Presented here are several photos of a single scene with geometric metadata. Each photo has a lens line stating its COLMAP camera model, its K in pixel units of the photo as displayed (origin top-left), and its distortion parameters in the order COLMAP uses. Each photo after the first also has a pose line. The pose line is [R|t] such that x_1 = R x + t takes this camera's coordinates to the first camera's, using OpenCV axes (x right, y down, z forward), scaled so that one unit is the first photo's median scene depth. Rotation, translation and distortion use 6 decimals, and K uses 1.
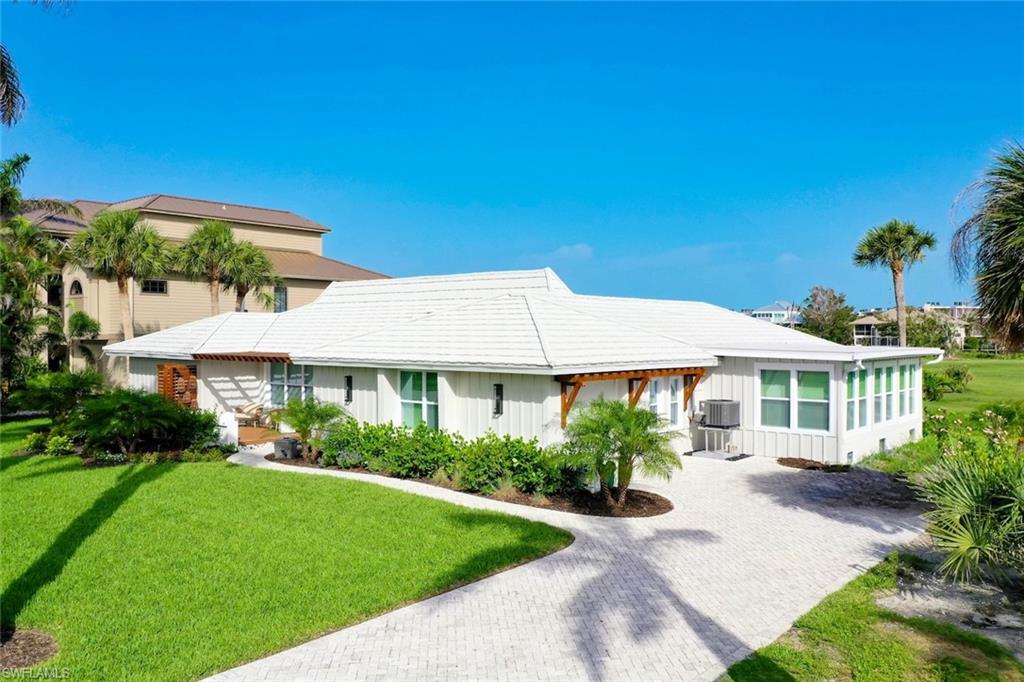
lens RADIAL K [[834.2, 0, 526.0], [0, 834.2, 322.7], [0, 0, 1]] dist [0.004115, 0.007543]
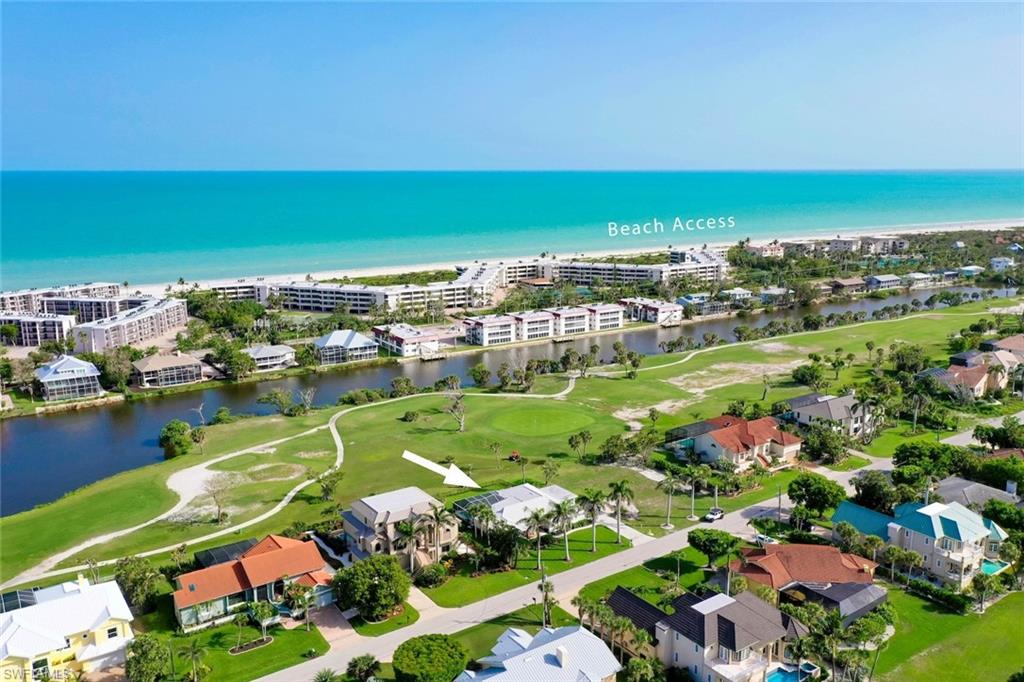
lens RADIAL K [[813.4, 0, 512.0], [0, 813.4, 341.0], [0, 0, 1]] dist [0.000466, 0.005291]
pose [[0.282246, -0.193627, 0.939599, -7.595509], [0.000152, 0.979429, 0.201790, -3.311406], [-0.959342, -0.056812, 0.276469, -0.624596]]
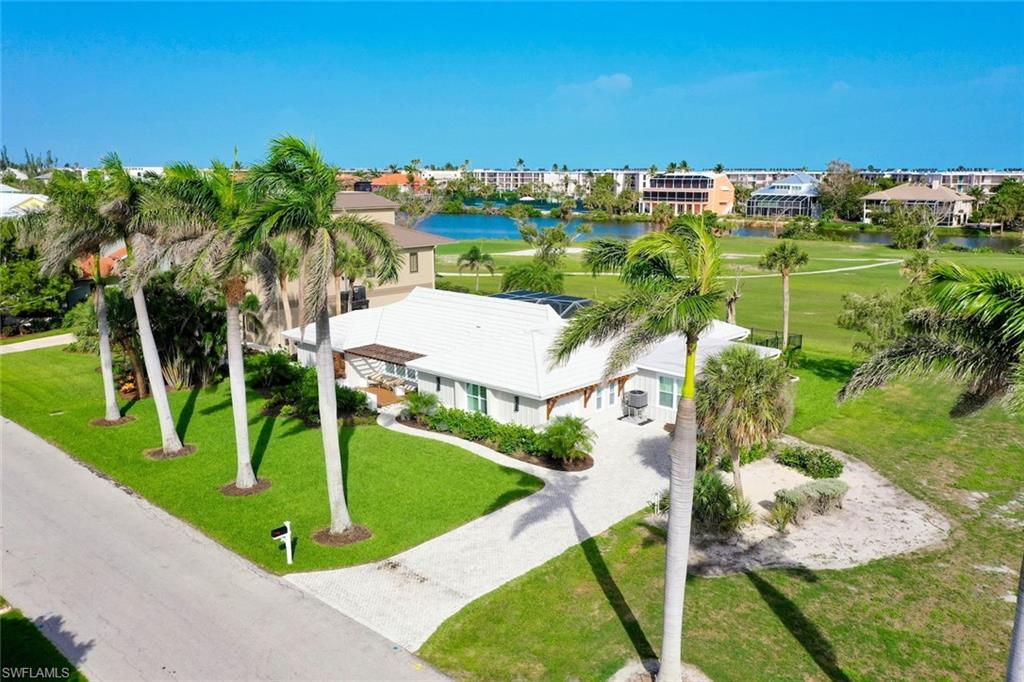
lens RADIAL K [[834.2, 0, 526.0], [0, 834.2, 322.7], [0, 0, 1]] dist [0.004115, 0.007543]
pose [[0.999065, 0.005917, -0.042818, 0.069163], [0.002398, 0.981473, 0.191588, -0.448227], [0.043158, -0.191511, 0.980541, -0.867618]]
